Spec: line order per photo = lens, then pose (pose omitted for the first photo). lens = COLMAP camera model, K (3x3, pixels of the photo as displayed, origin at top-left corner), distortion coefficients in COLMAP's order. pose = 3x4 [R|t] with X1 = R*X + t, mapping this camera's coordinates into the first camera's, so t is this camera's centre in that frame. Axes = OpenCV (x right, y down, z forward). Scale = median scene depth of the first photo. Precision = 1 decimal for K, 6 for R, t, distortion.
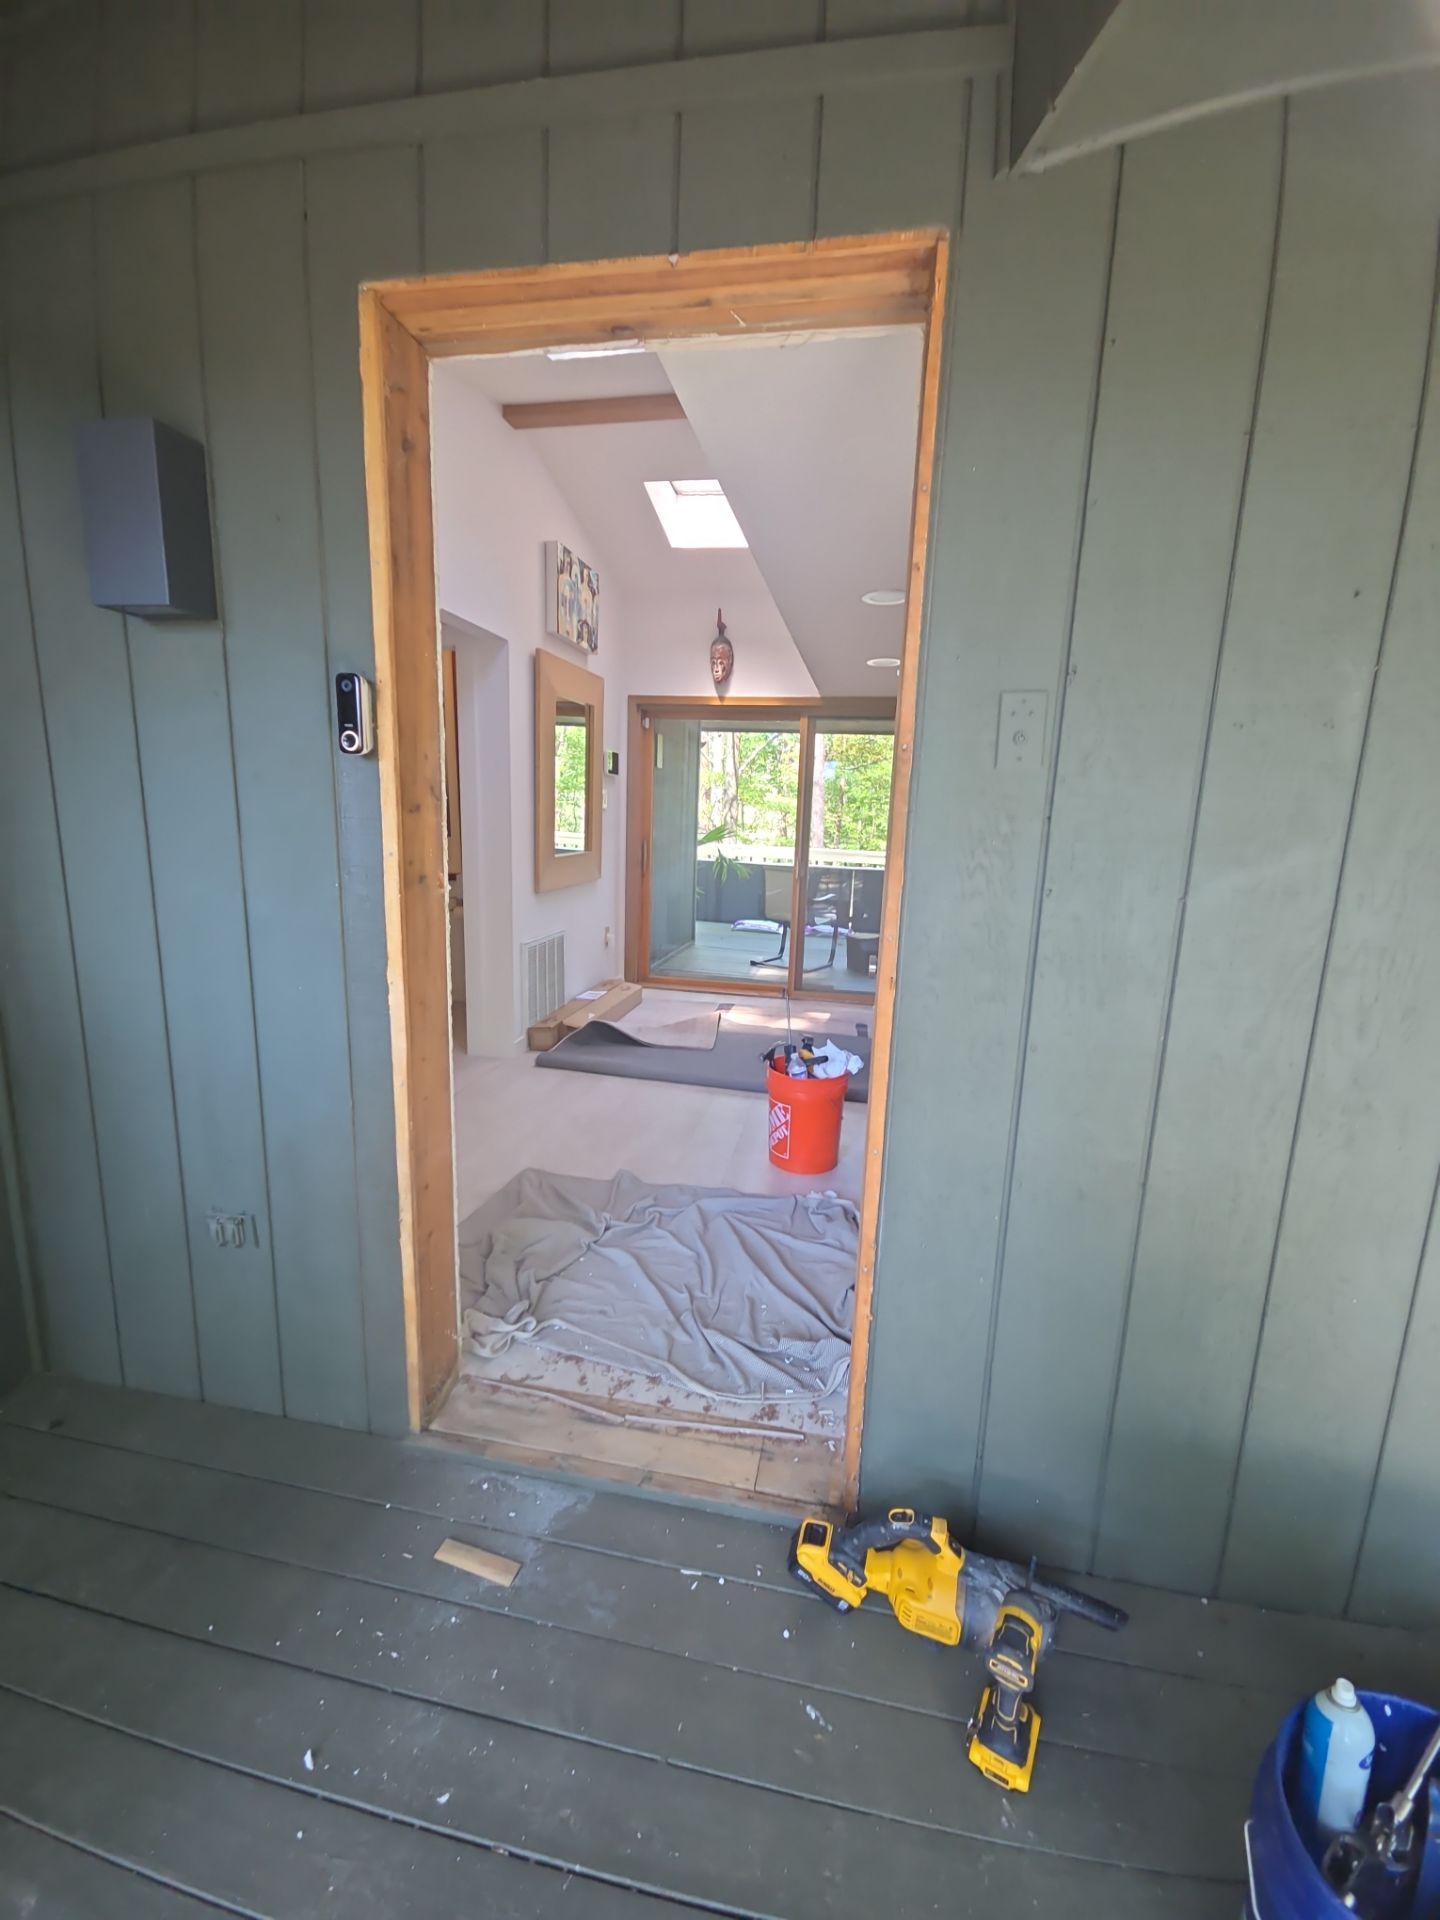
lens RADIAL K [[779.2, 0, 719.8], [0, 779.2, 952.8], [0, 0, 1]] dist [0.020696, -0.010377]
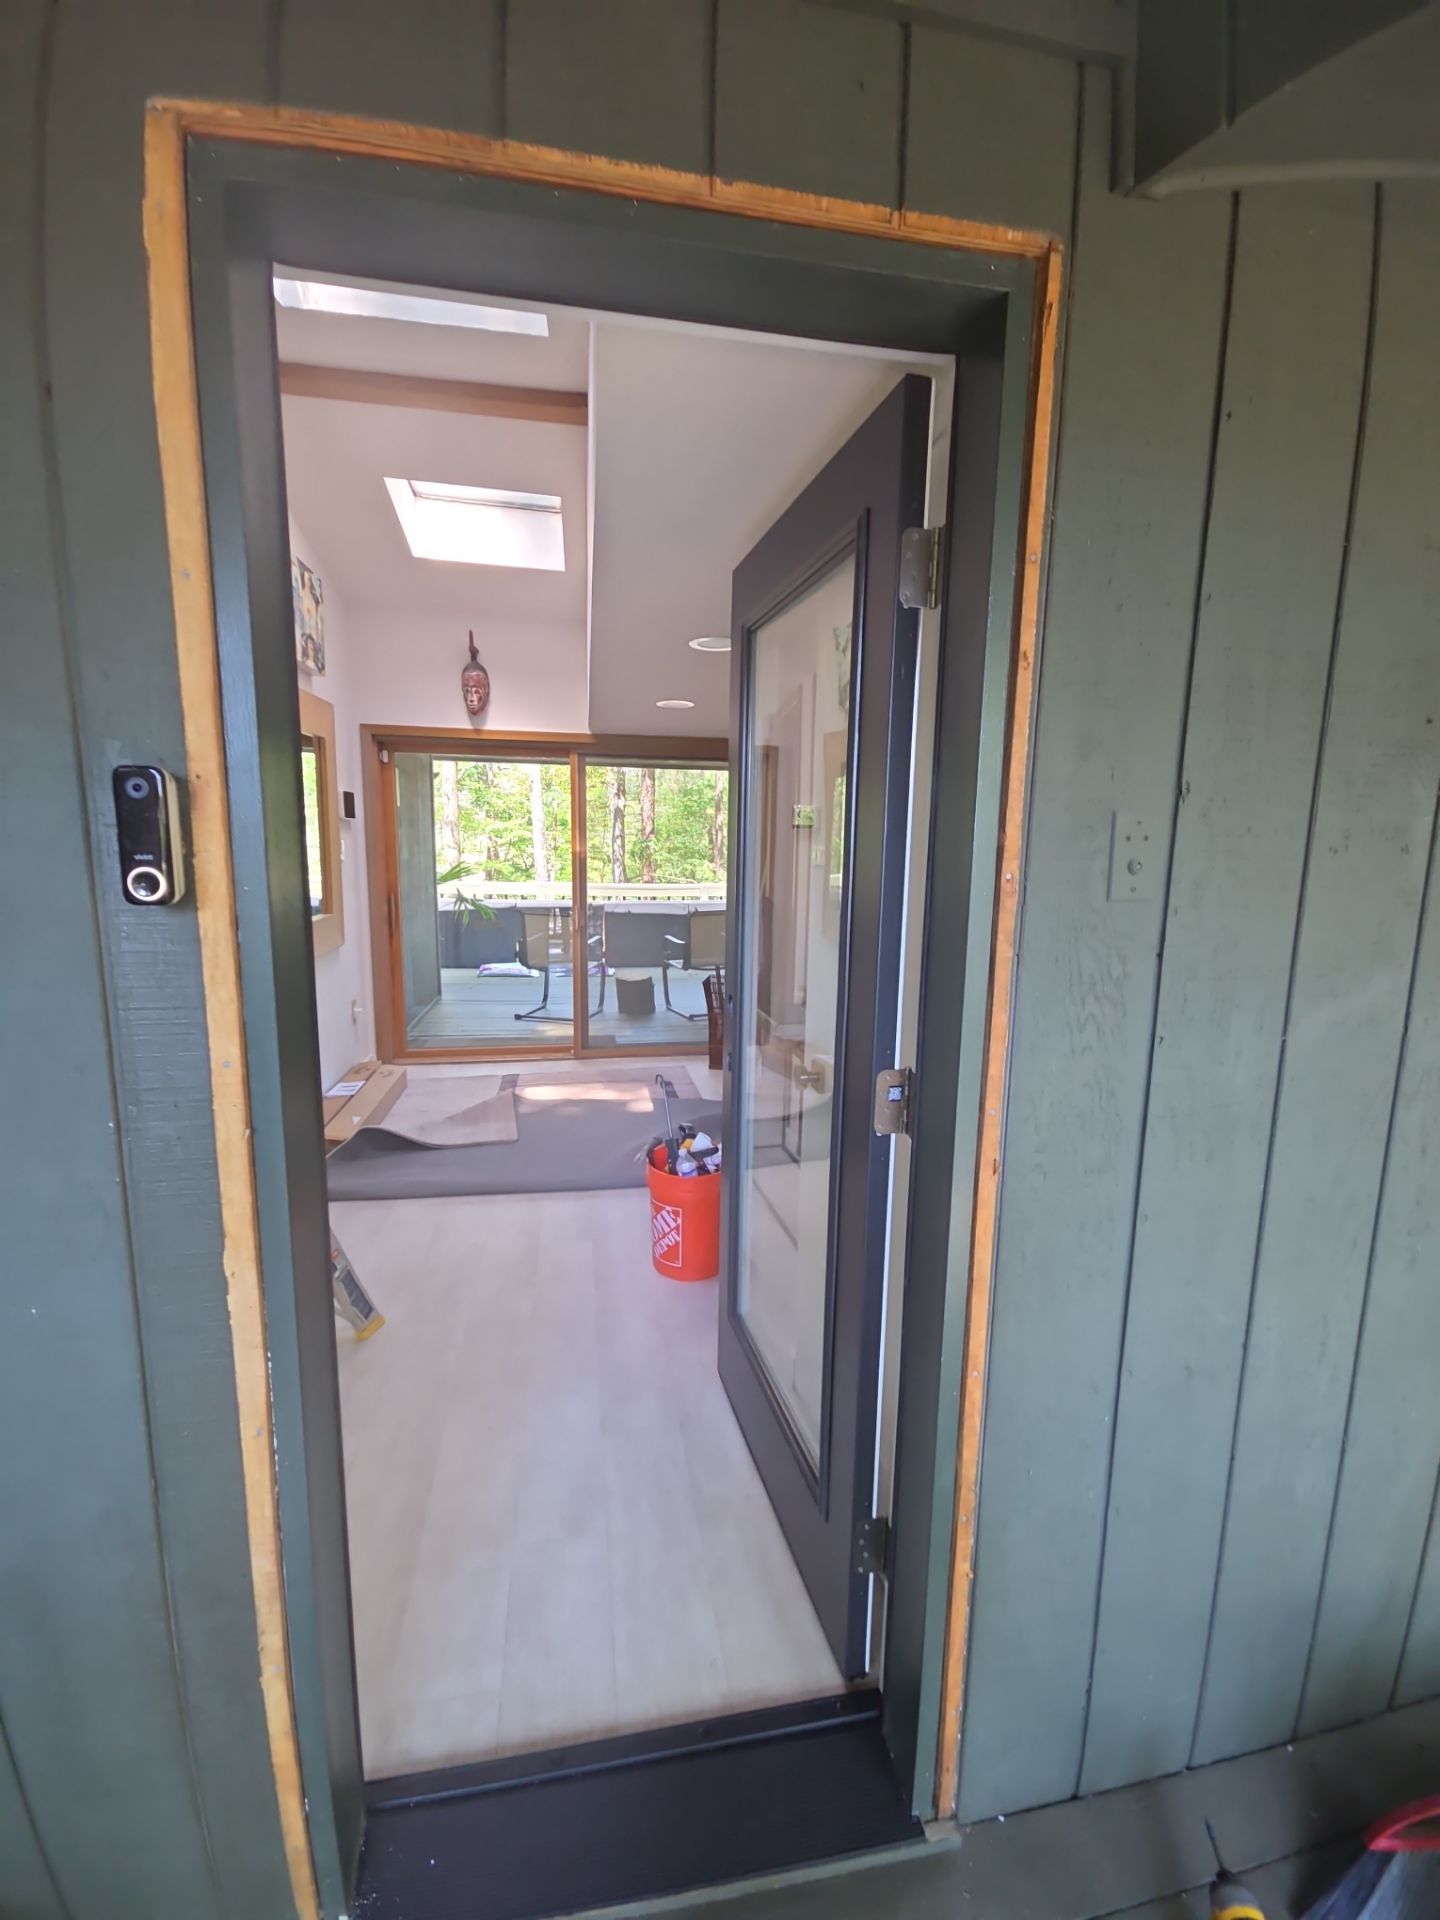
lens RADIAL K [[779.2, 0, 719.8], [0, 779.2, 952.8], [0, 0, 1]] dist [0.020696, -0.010377]
pose [[0.931882, -0.071988, 0.355548, -0.280775], [0.079758, 0.996788, -0.007221, -0.176996], [-0.353886, 0.035087, 0.934630, 0.316964]]
